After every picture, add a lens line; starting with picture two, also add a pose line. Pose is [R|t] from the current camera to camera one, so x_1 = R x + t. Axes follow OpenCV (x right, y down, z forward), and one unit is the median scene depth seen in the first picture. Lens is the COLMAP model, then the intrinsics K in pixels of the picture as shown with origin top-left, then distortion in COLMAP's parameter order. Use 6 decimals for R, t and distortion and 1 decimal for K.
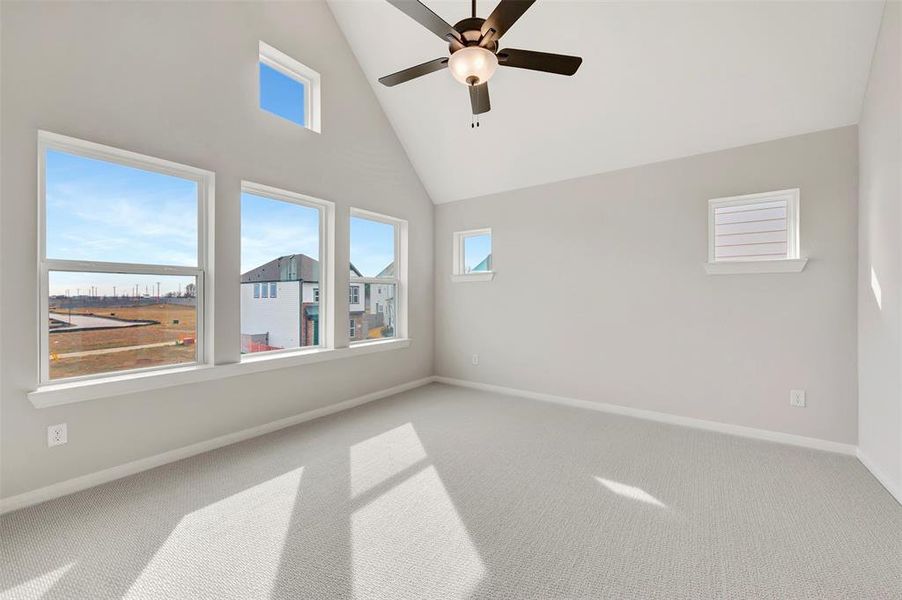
lens RADIAL K [[356.7, 0, 454.4], [0, 356.7, 299.1], [0, 0, 1]] dist [0.000553, -0.000285]
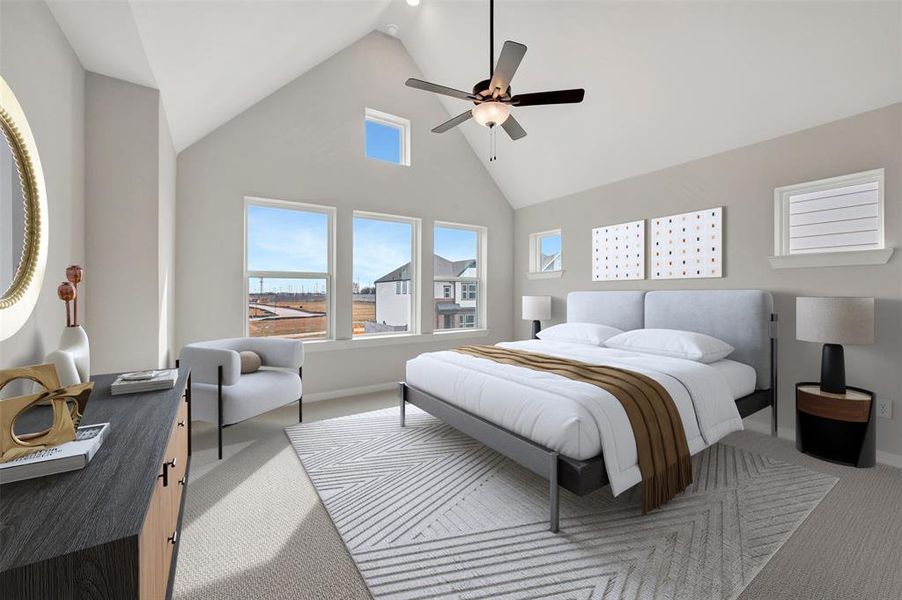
lens RADIAL K [[356.7, 0, 454.4], [0, 356.7, 299.1], [0, 0, 1]] dist [0.000553, -0.000285]
pose [[0.936284, 0.004409, -0.351217, 0.223323], [-0.000719, 0.999943, 0.010638, 0.001319], [0.351244, -0.009708, 0.936234, -0.148295]]
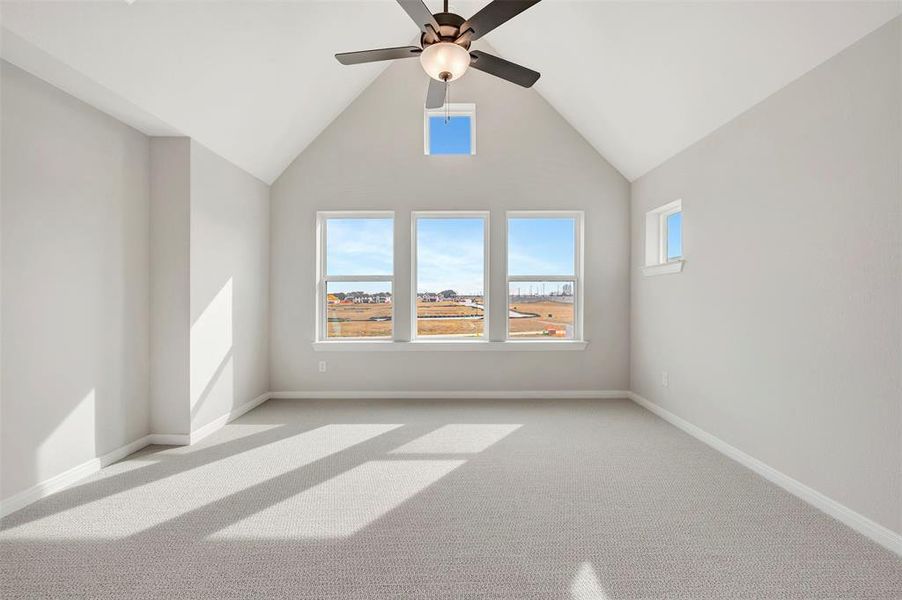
lens RADIAL K [[354.9, 0, 454.2], [0, 354.9, 298.3], [0, 0, 1]] dist [0.001901, 0.000081]
pose [[0.585509, 0.005463, -0.810648, 0.514069], [-0.003763, 0.999985, 0.004021, -0.000148], [0.810657, 0.000696, 0.585520, 0.267953]]
